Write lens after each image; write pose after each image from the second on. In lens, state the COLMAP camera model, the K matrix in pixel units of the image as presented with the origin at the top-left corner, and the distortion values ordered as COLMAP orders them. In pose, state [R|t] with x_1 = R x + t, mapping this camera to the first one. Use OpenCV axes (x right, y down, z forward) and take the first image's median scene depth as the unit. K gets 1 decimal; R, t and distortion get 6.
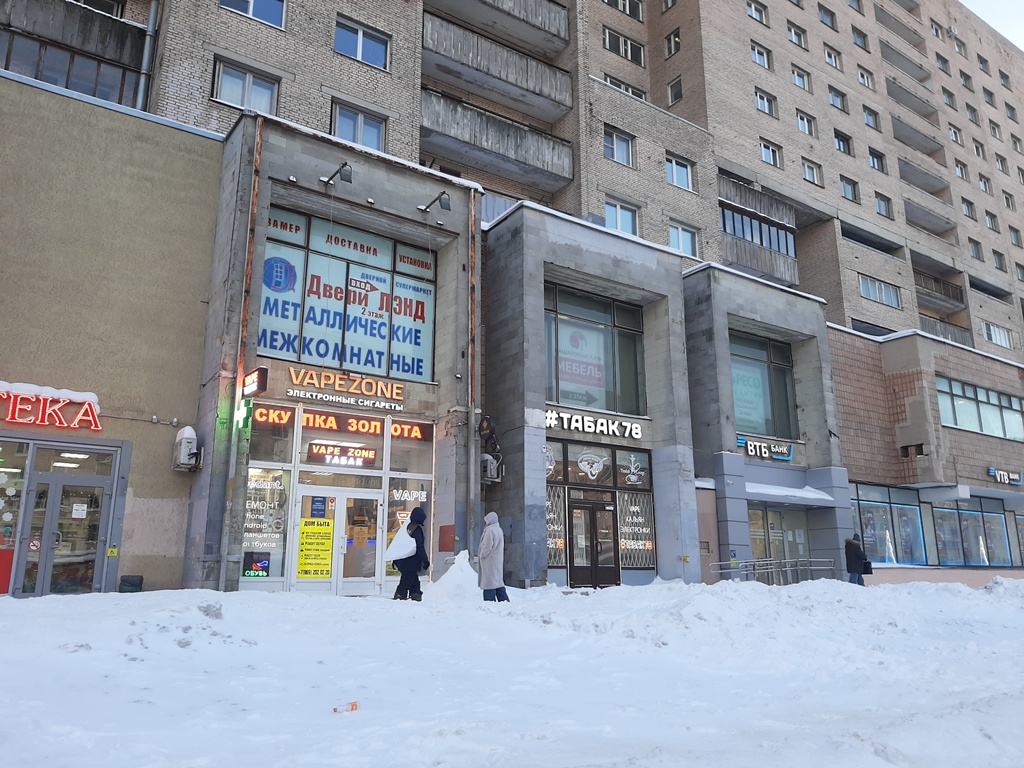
lens RADIAL K [[763.9, 0, 486.2], [0, 763.9, 381.3], [0, 0, 1]] dist [0.027991, -0.061423]
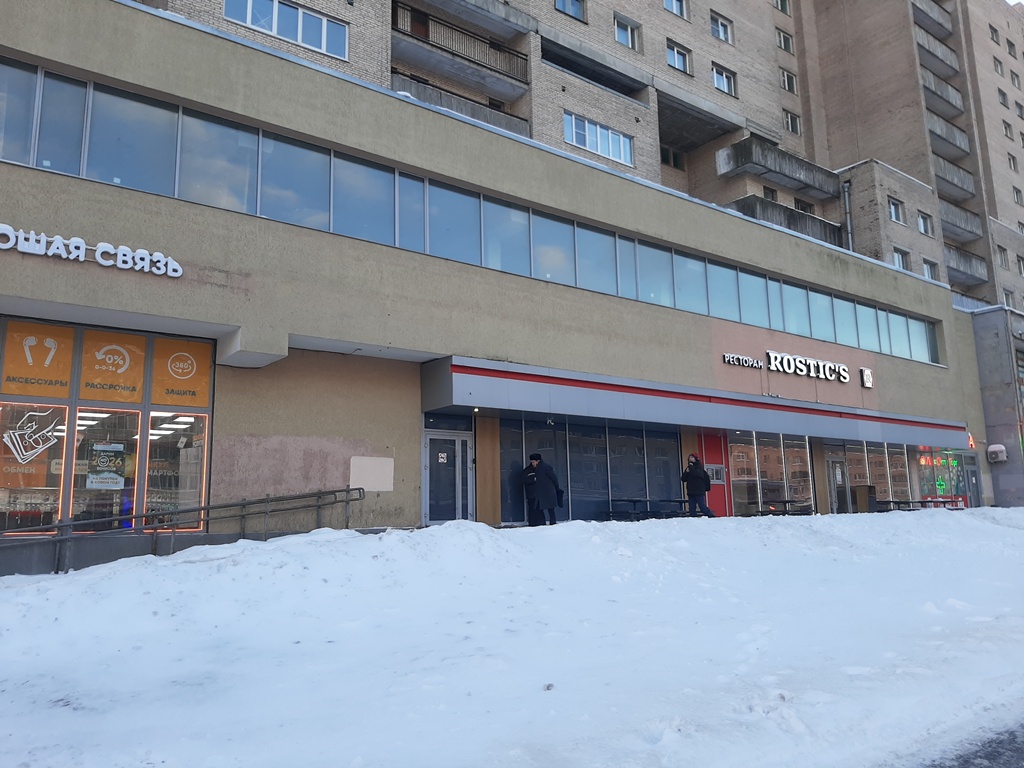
lens RADIAL K [[763.9, 0, 486.2], [0, 763.9, 381.3], [0, 0, 1]] dist [0.027991, -0.061423]
pose [[0.998557, -0.016884, 0.050984, 0.213842], [0.012632, 0.996503, 0.082601, 0.035811], [-0.052201, -0.081838, 0.995278, 0.136122]]
